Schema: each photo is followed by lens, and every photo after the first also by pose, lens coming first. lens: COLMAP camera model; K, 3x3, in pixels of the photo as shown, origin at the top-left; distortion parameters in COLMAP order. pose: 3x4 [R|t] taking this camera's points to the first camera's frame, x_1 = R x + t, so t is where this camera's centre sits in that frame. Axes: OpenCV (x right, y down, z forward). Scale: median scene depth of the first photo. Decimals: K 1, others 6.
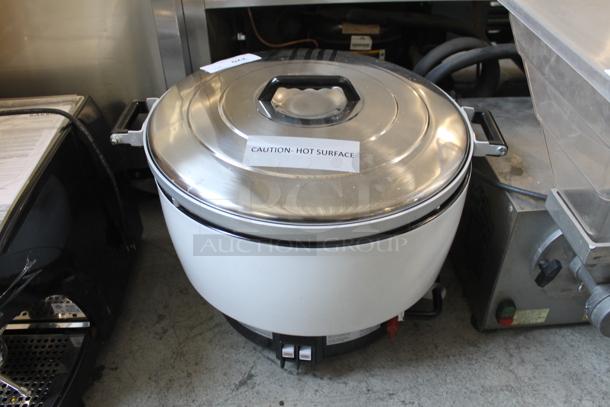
lens RADIAL K [[500.6, 0, 305.5], [0, 500.6, 203.2], [0, 0, 1]] dist [-0.135360, 0.086692]
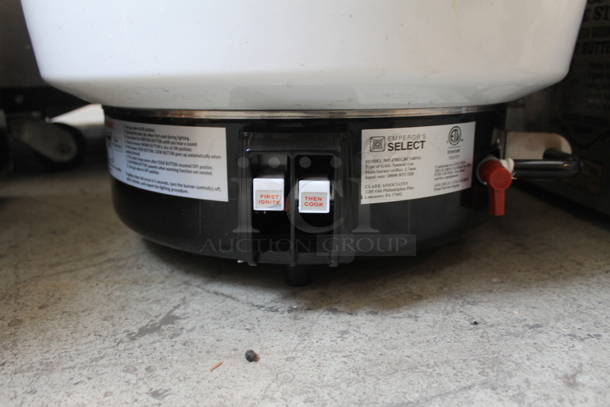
lens RADIAL K [[500.6, 0, 304.9], [0, 500.6, 204.4], [0, 0, 1]] dist [-0.135360, 0.086692]
pose [[0.996339, -0.019542, 0.083224, -0.036457], [0.048487, 0.930965, -0.361875, 0.418383], [-0.070407, 0.364585, 0.928504, 0.600292]]
